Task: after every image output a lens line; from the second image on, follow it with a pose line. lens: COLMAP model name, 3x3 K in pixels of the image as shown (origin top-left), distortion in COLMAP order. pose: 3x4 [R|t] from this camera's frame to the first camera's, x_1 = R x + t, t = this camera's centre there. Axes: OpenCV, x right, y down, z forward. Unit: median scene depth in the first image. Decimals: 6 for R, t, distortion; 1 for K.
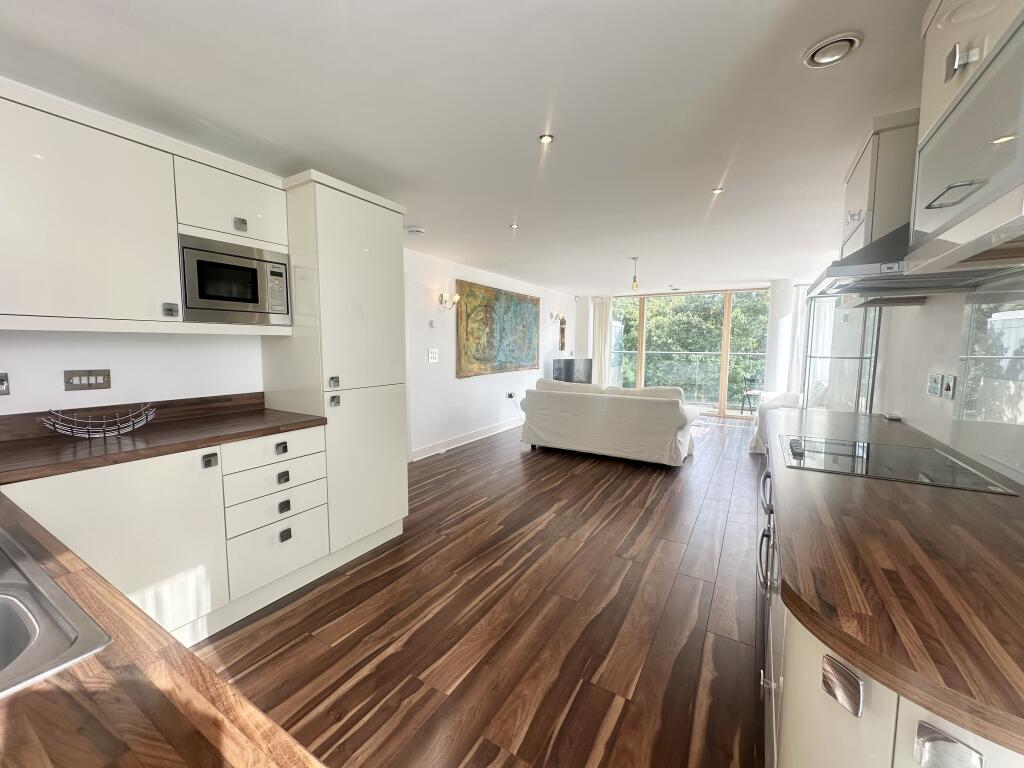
lens RADIAL K [[410.0, 0, 509.2], [0, 410.0, 384.1], [0, 0, 1]] dist [-0.004306, 0.000098]
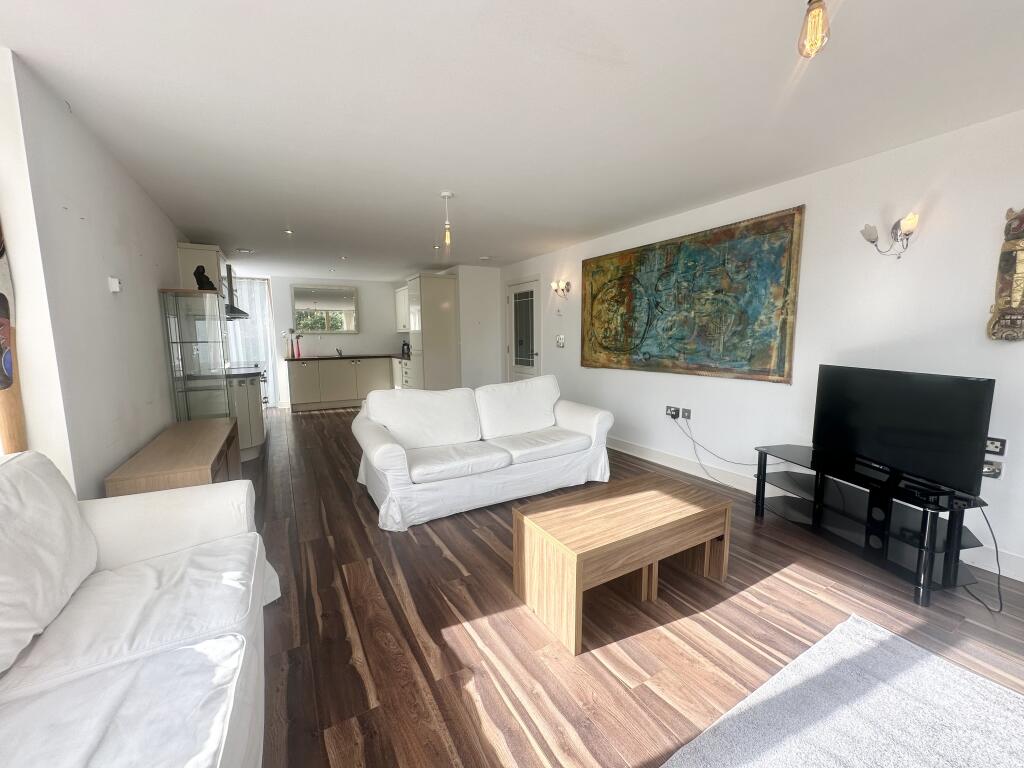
lens RADIAL K [[410.0, 0, 509.2], [0, 410.0, 384.1], [0, 0, 1]] dist [-0.004306, 0.000098]
pose [[-0.488322, 0.103246, -0.866534, 0.763386], [-0.074578, 0.984406, 0.159318, -0.110226], [0.869471, 0.142423, -0.473007, 1.284517]]
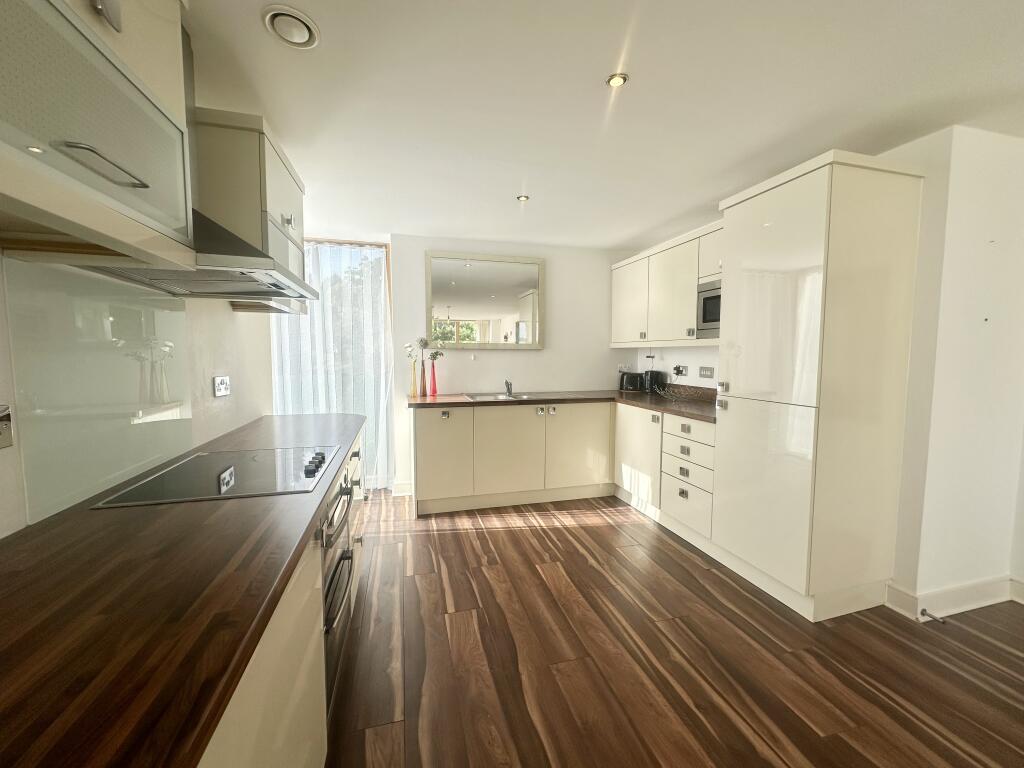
lens RADIAL K [[410.0, 0, 509.2], [0, 410.0, 384.1], [0, 0, 1]] dist [-0.004306, 0.000098]
pose [[-0.695346, 0.048878, -0.717011, 0.306365], [-0.072638, 0.987796, 0.137780, -0.050288], [0.714995, 0.147887, -0.683309, 0.556869]]
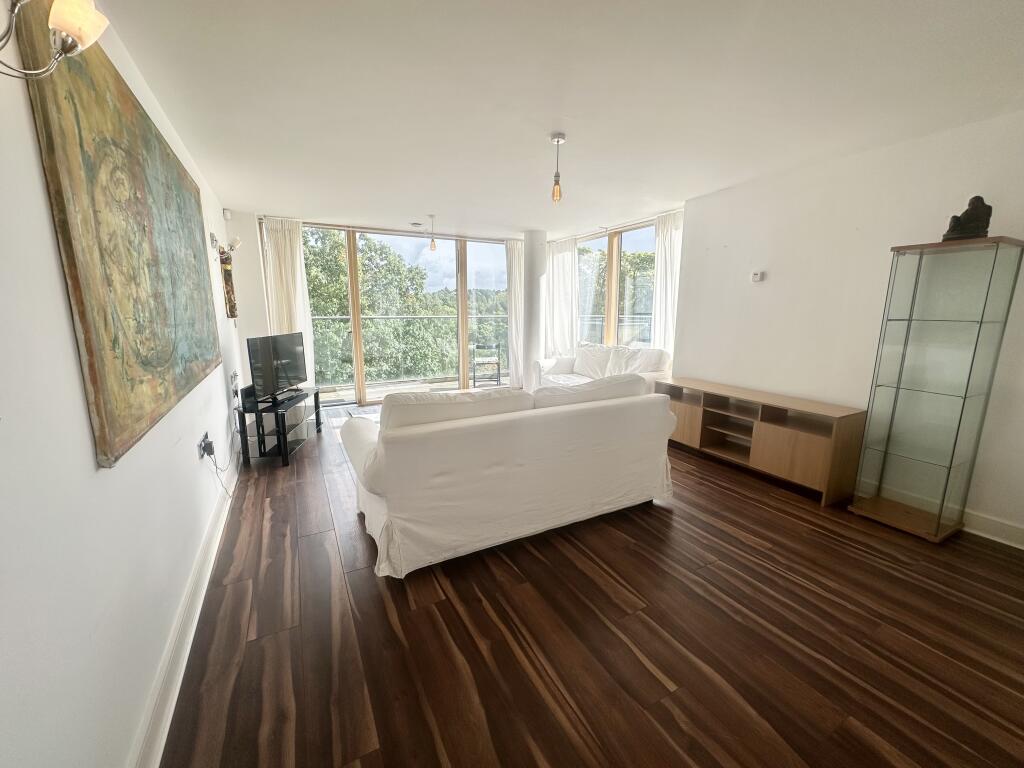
lens RADIAL K [[410.0, 0, 509.2], [0, 410.0, 384.1], [0, 0, 1]] dist [-0.004306, 0.000098]
pose [[0.508359, -0.161281, 0.845908, -0.187279], [0.084297, 0.986908, 0.137505, -0.066739], [-0.857010, 0.001406, 0.515298, 0.705891]]
